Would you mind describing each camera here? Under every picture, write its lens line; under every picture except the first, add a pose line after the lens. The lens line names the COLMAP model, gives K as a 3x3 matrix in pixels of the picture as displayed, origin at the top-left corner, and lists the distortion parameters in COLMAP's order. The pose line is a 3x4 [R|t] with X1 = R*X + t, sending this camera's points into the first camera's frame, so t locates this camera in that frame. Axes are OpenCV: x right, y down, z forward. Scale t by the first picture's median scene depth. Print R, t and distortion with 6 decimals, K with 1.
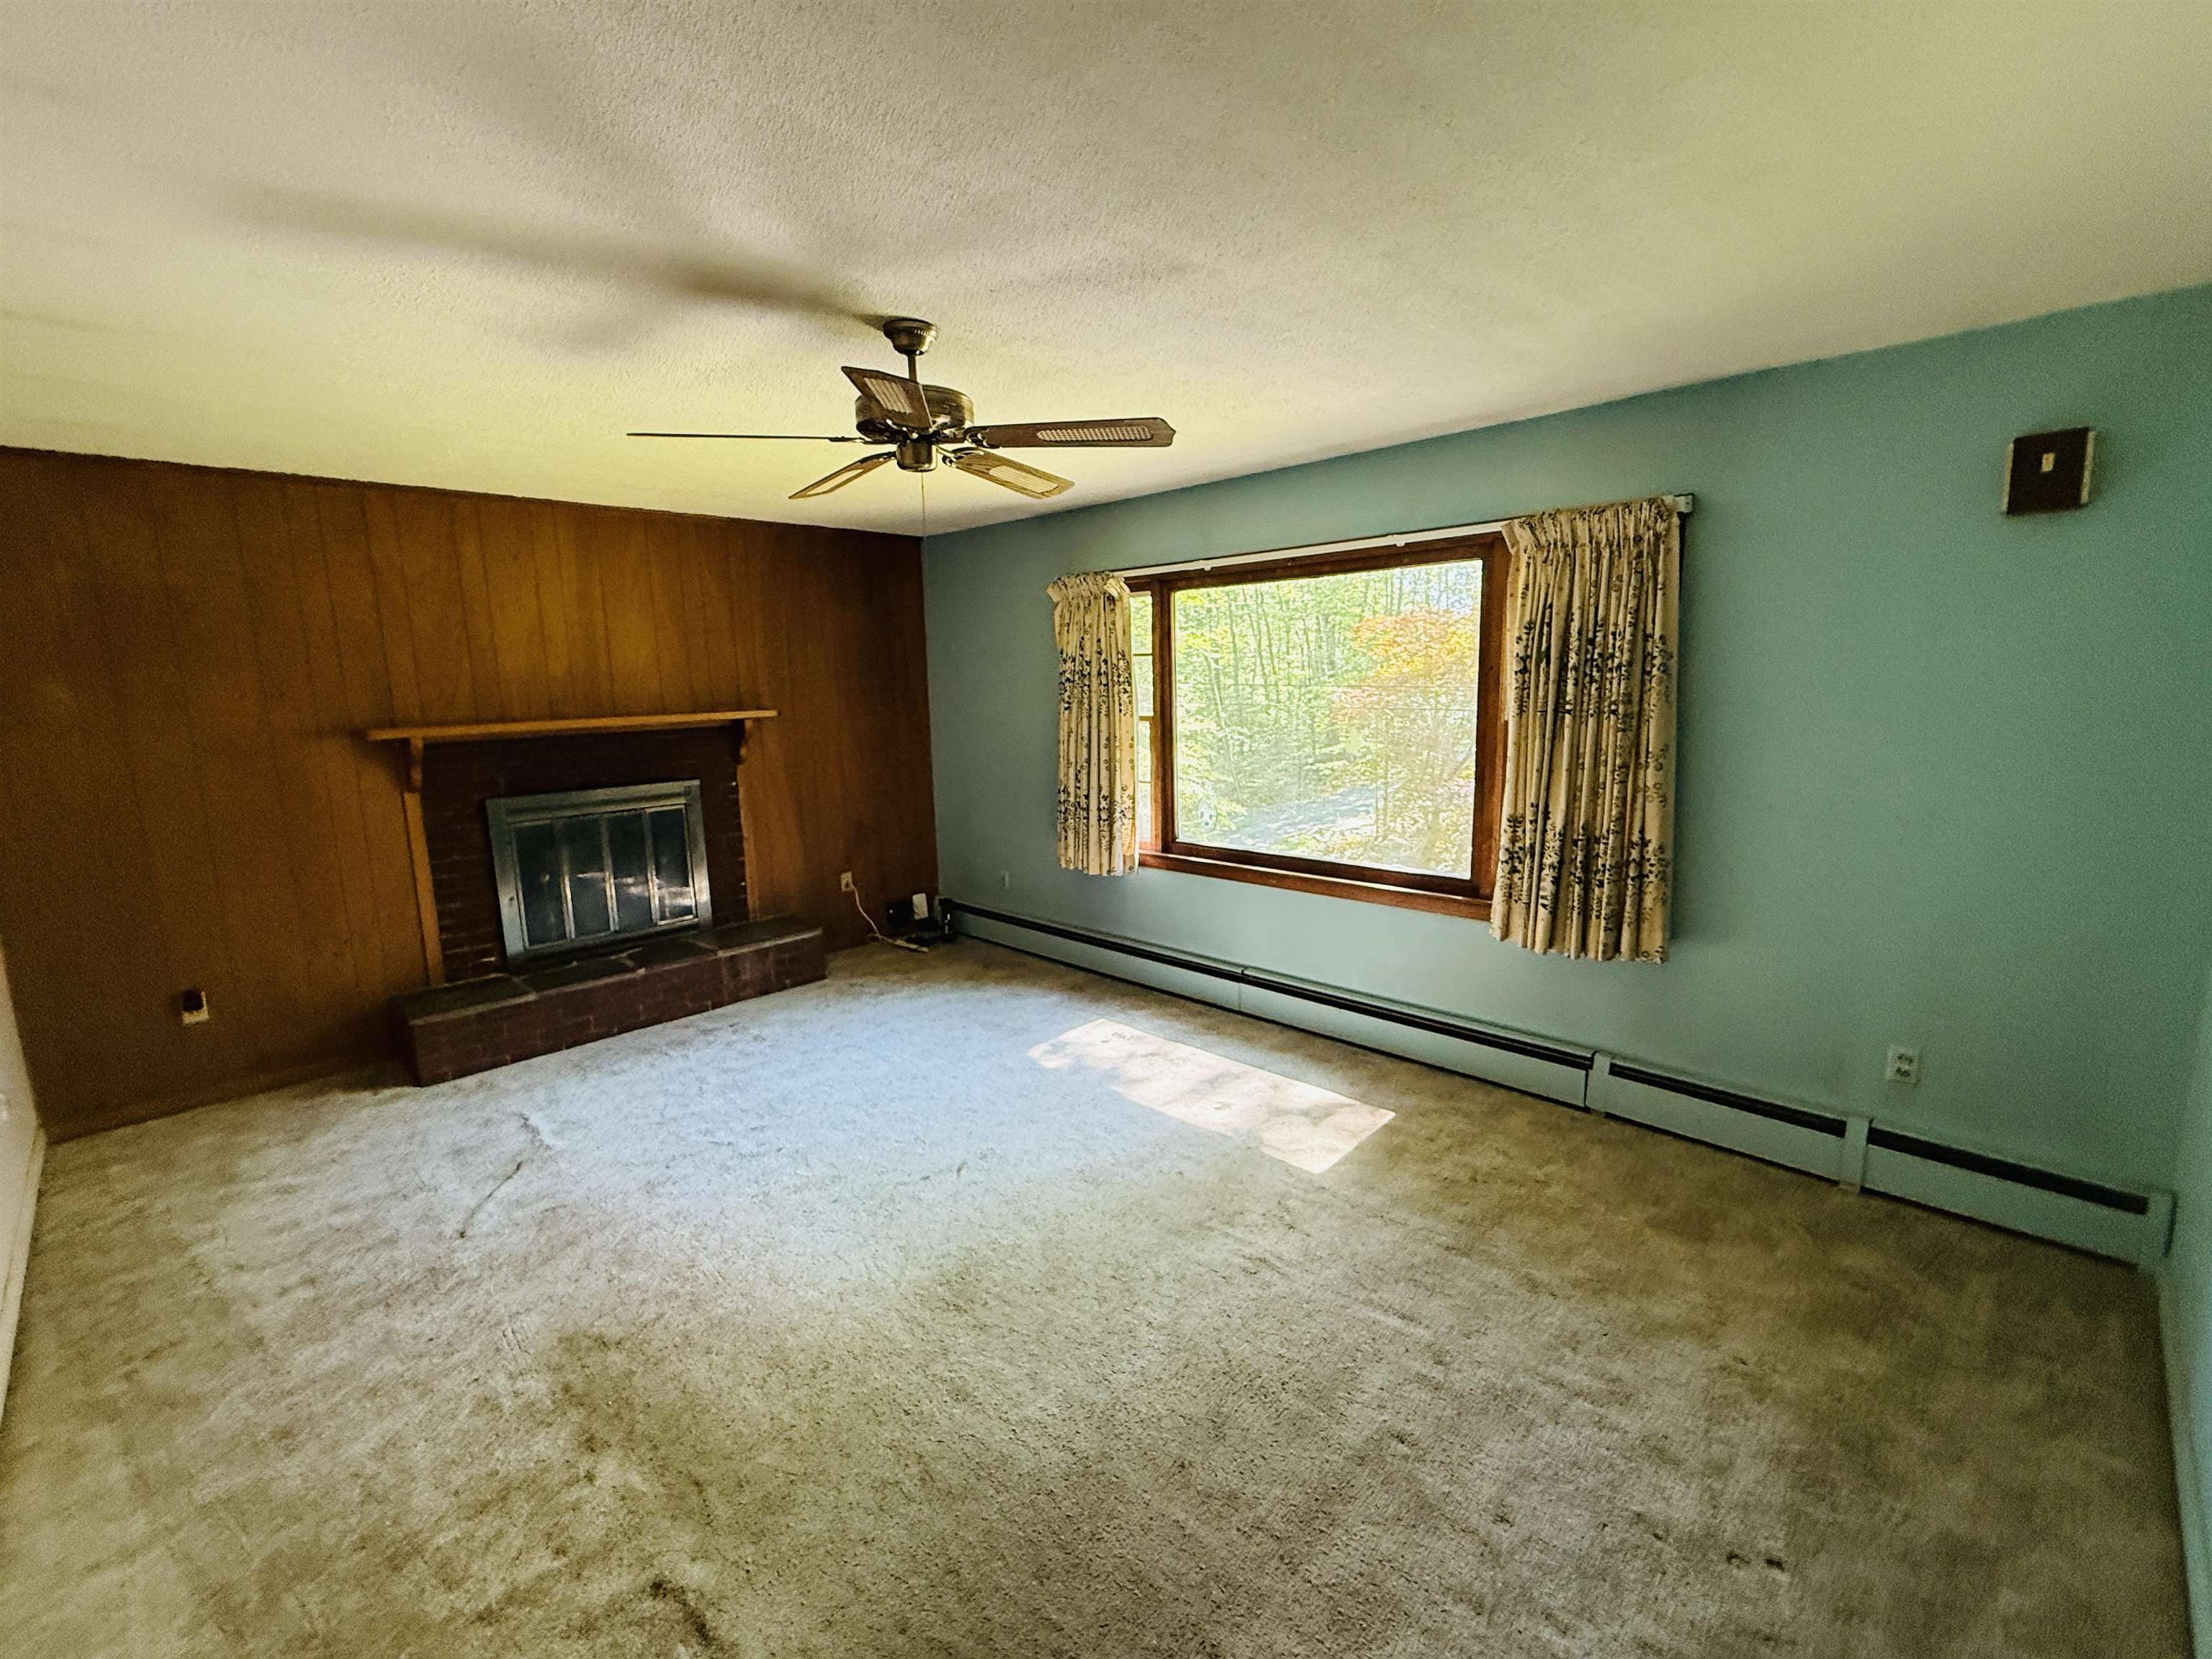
lens RADIAL K [[973.0, 0, 1099.6], [0, 973.0, 844.9], [0, 0, 1]] dist [-0.001310, 0.000766]
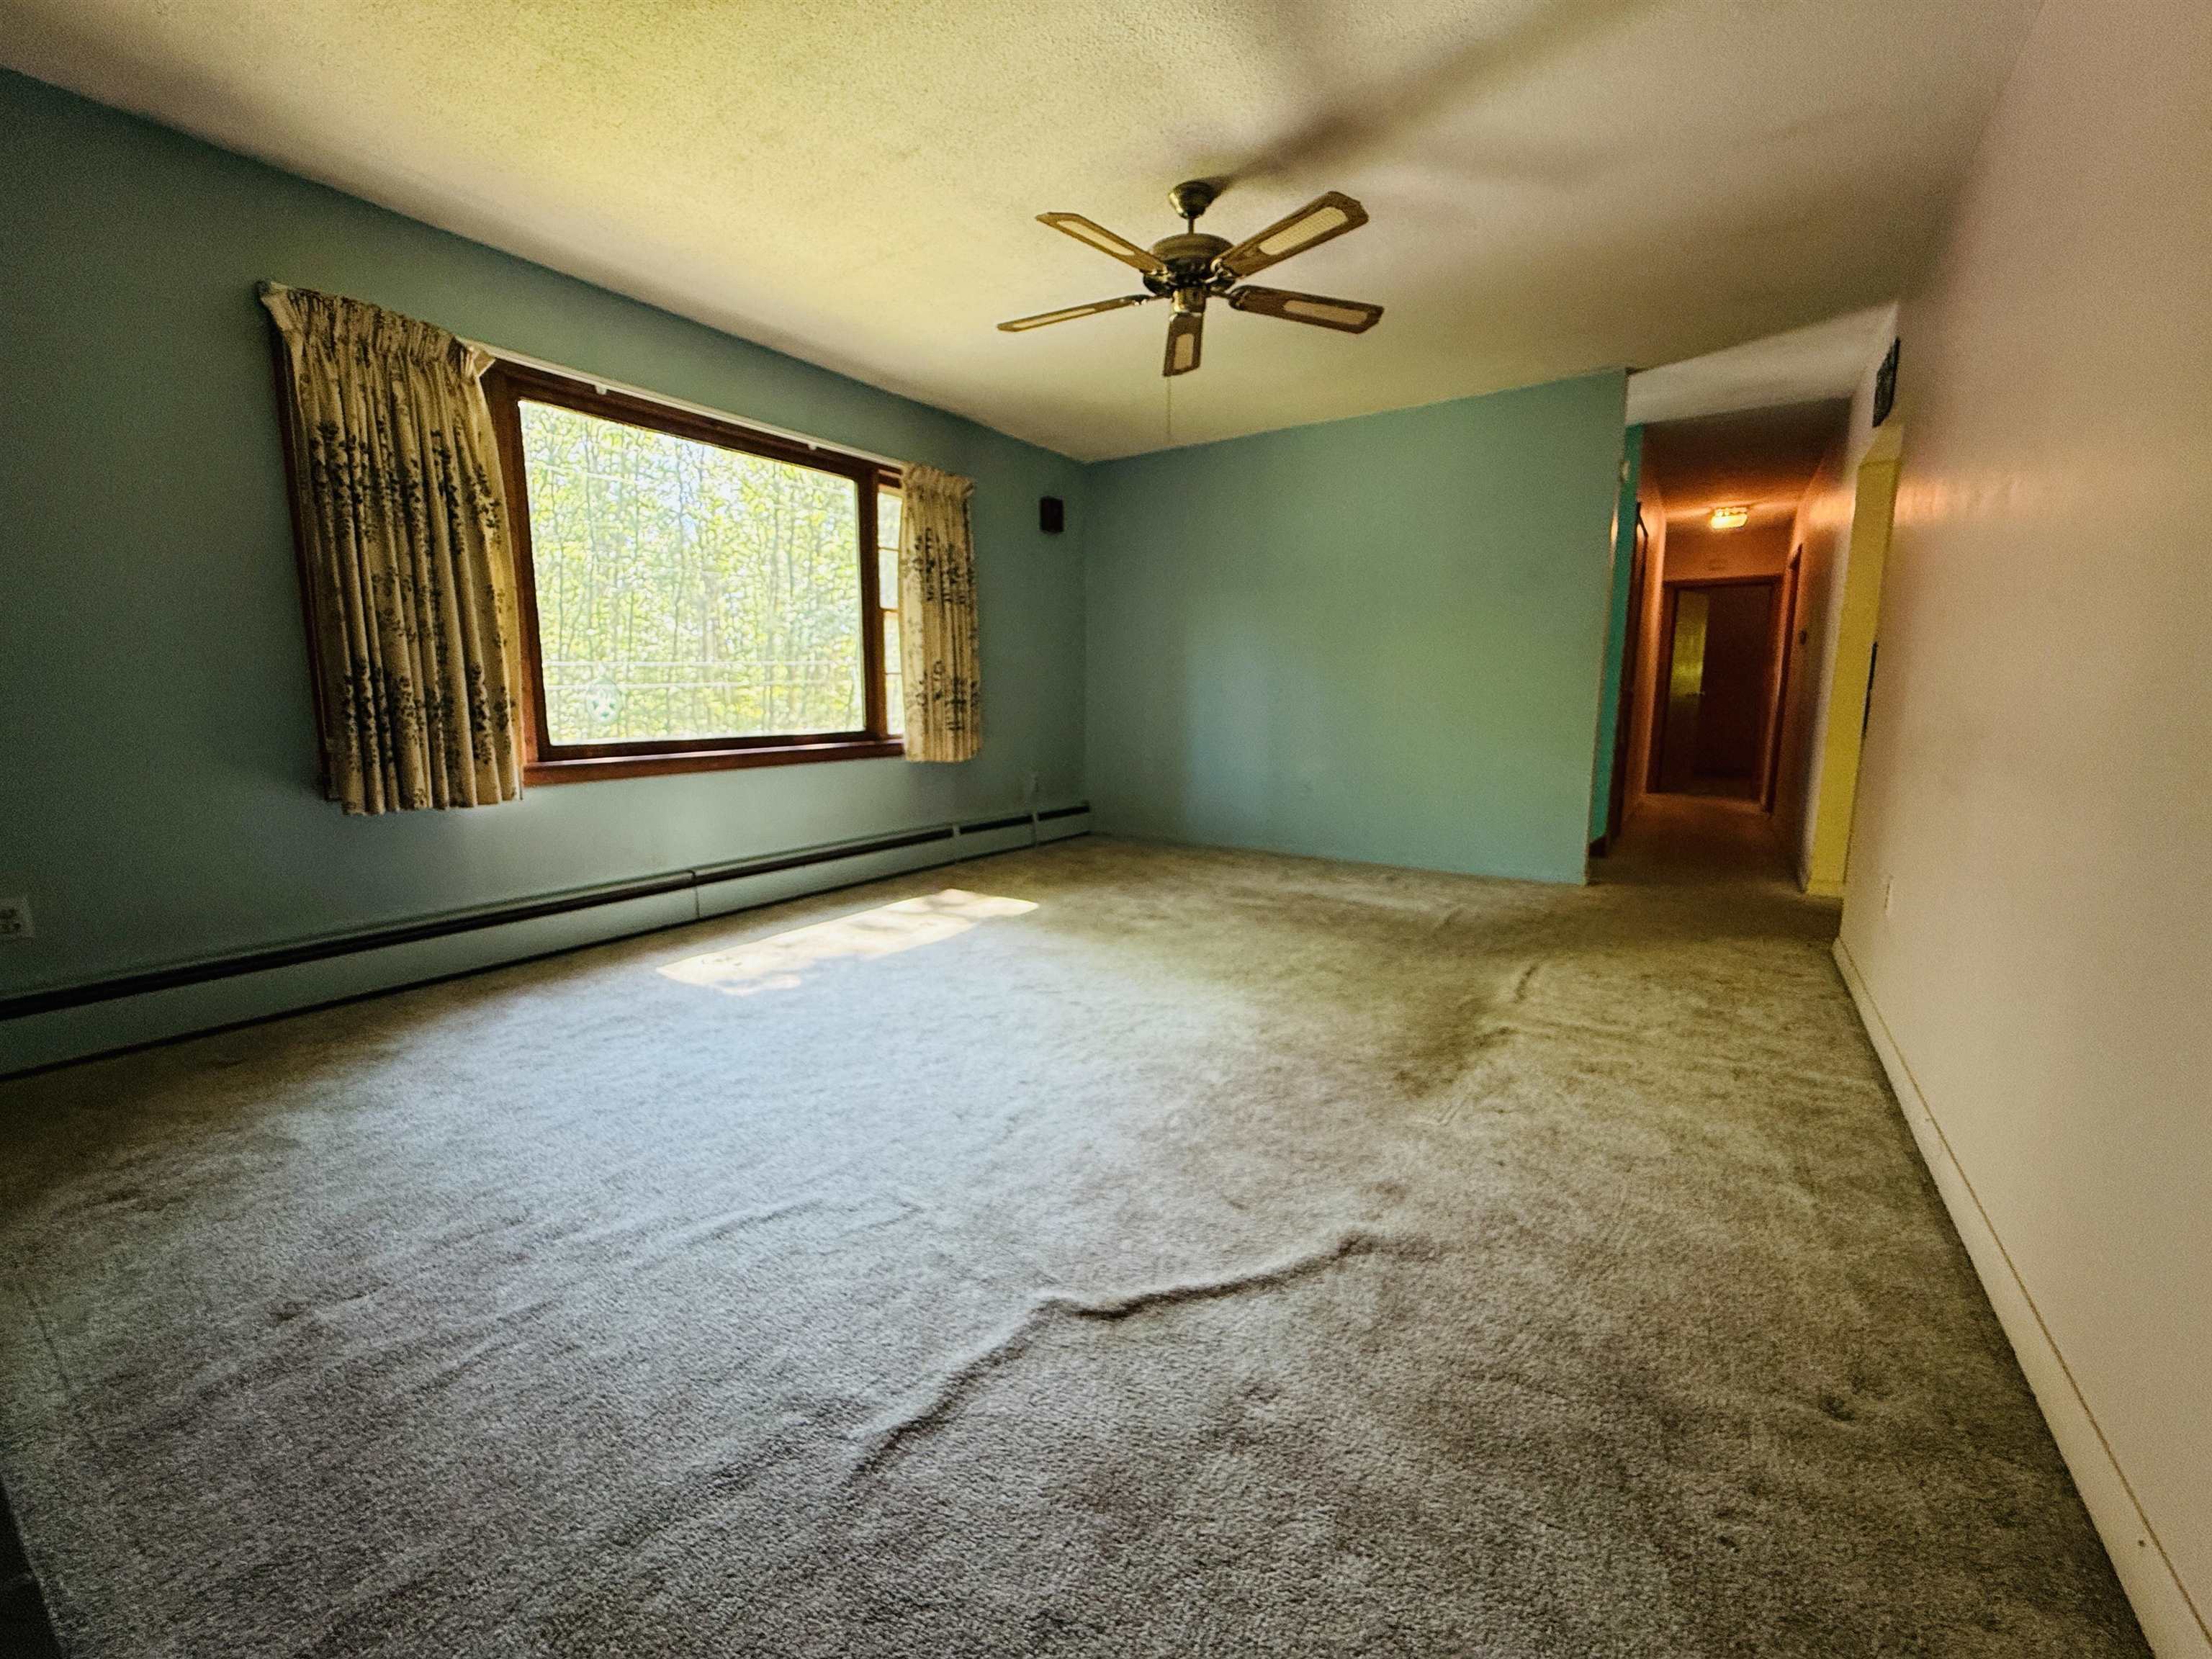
lens RADIAL K [[880.2, 0, 1118.8], [0, 880.2, 822.4], [0, 0, 1]] dist [-0.000601, -0.000208]
pose [[-0.200719, -0.135207, 0.970274, -0.775285], [0.160666, 0.972476, 0.168750, 0.012902], [-0.966384, 0.189761, -0.173472, 0.810592]]
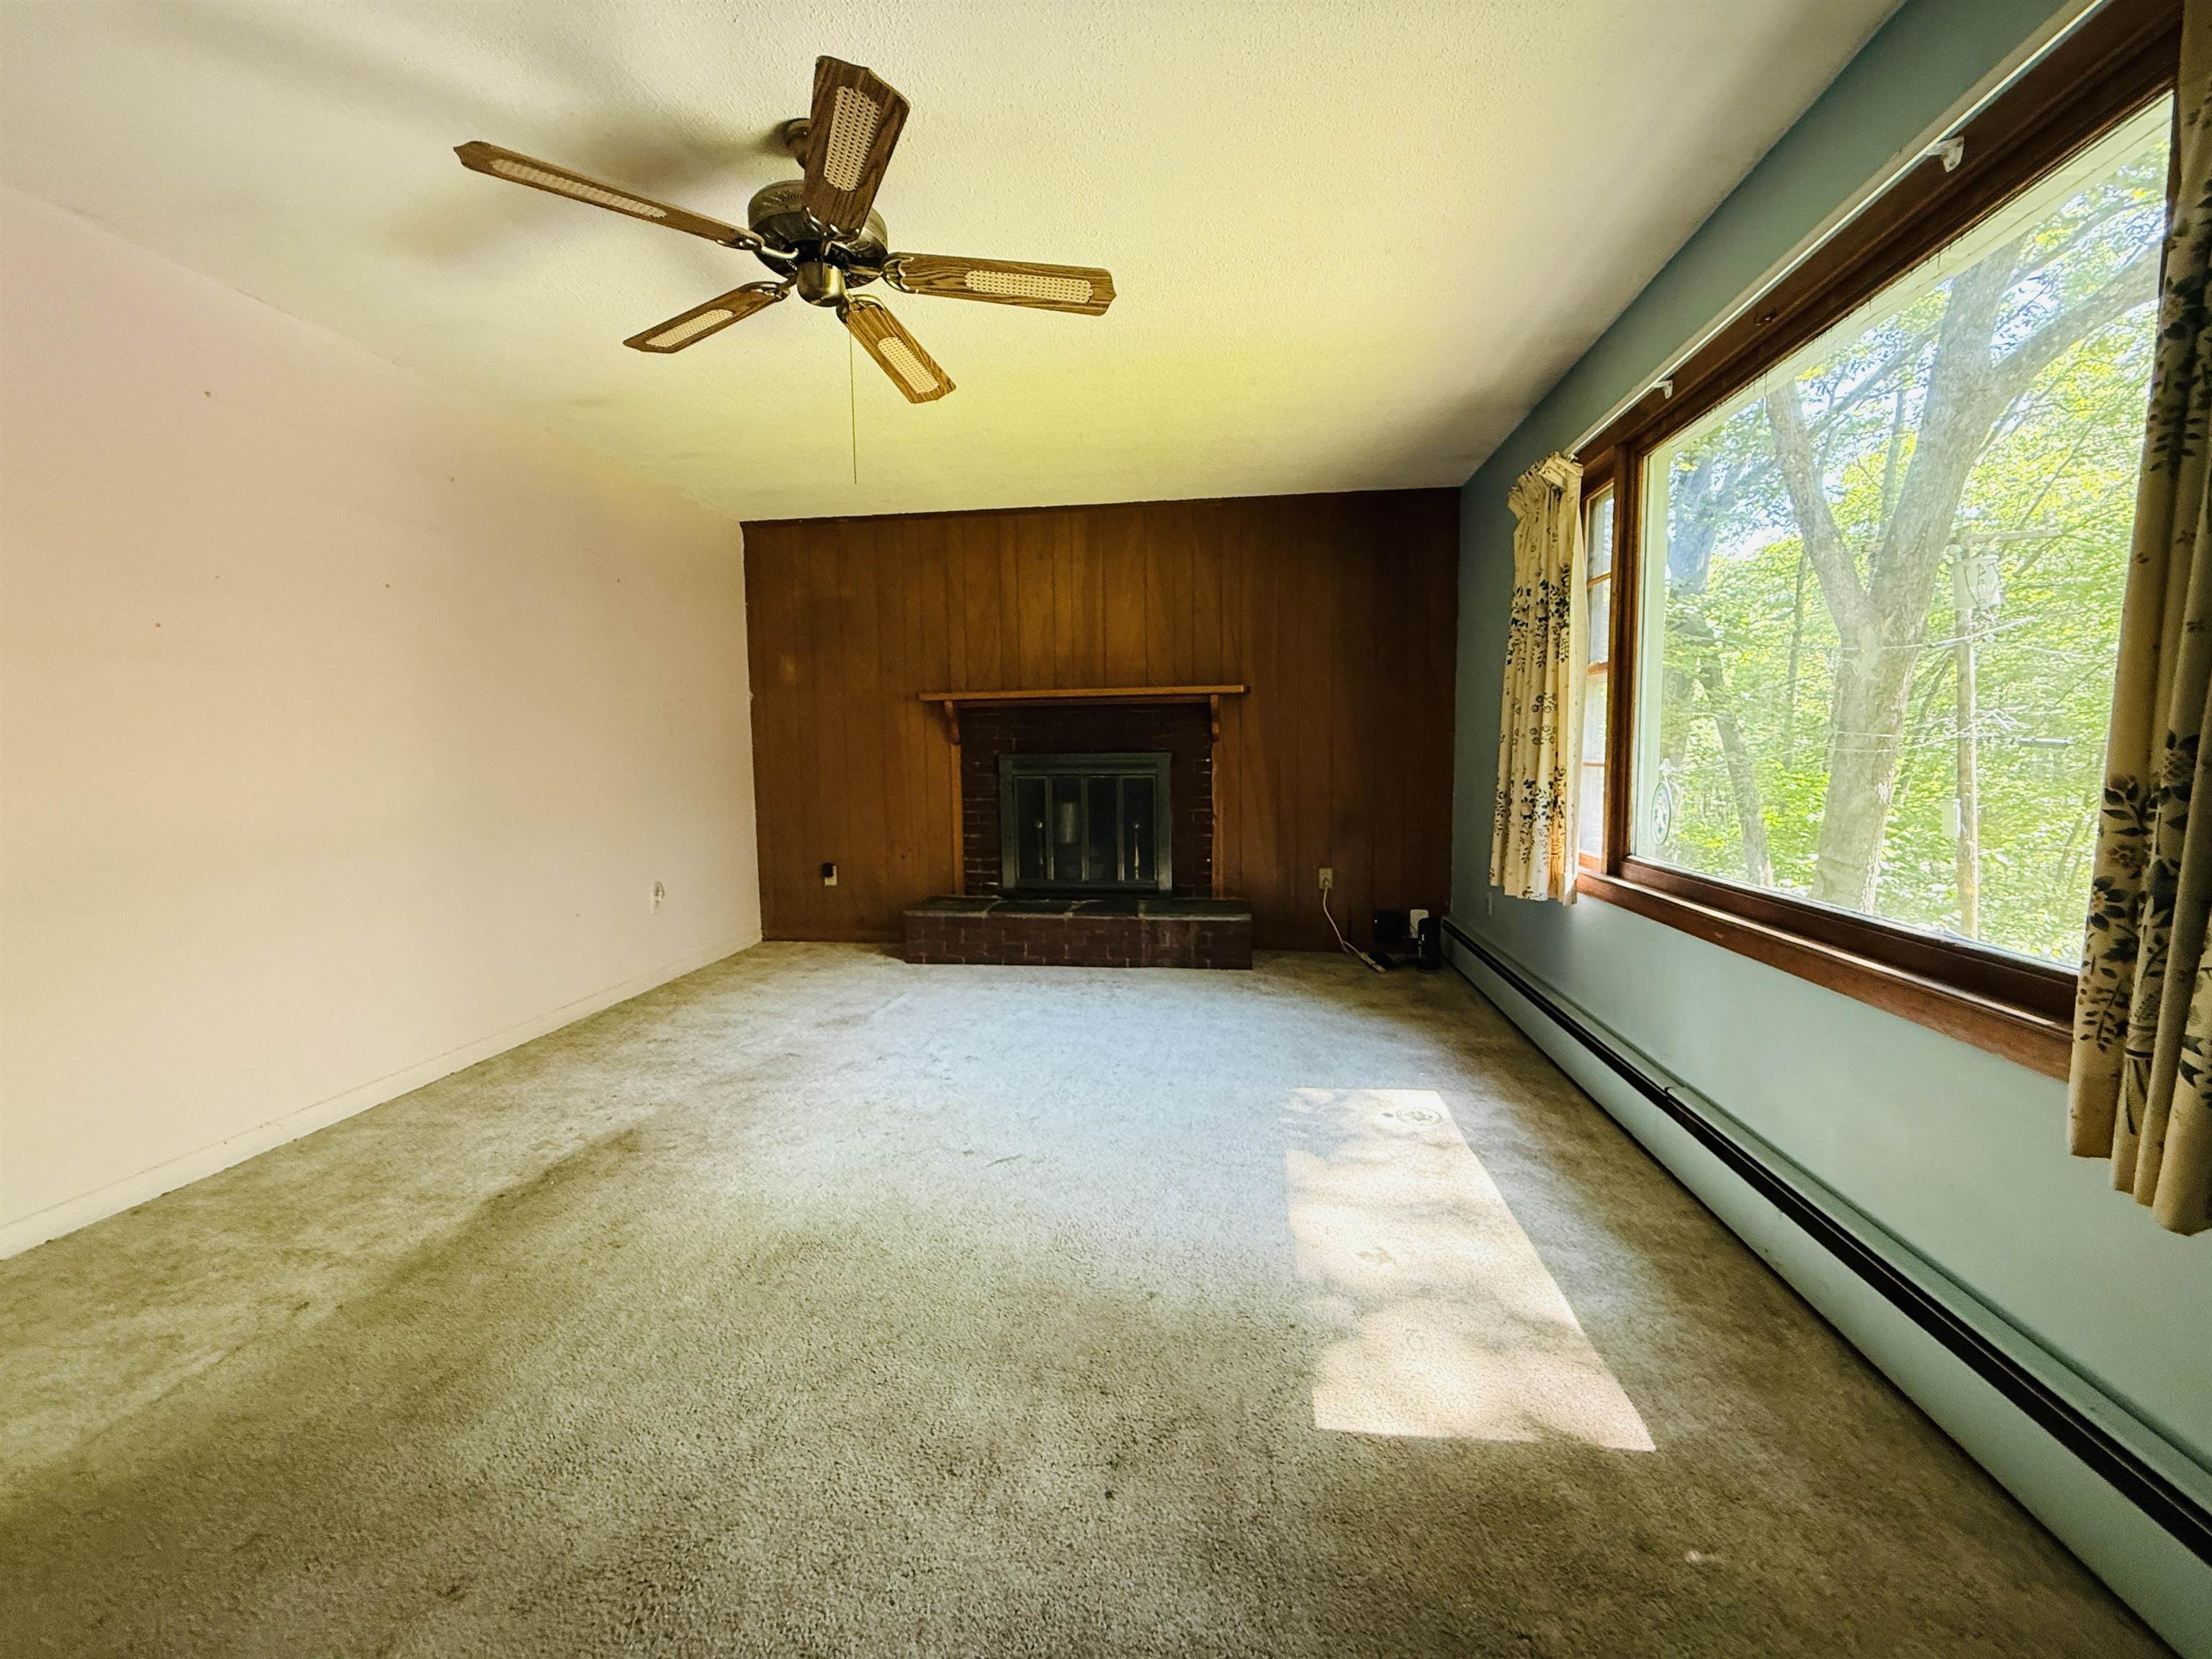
lens RADIAL K [[880.2, 0, 1097.4], [0, 880.2, 837.4], [0, 0, 1]] dist [-0.000601, -0.000208]
pose [[0.597047, 0.096174, -0.796420, 0.362434], [-0.145106, 0.989358, 0.010692, 0.029068], [0.788973, 0.109182, 0.604649, 0.435245]]
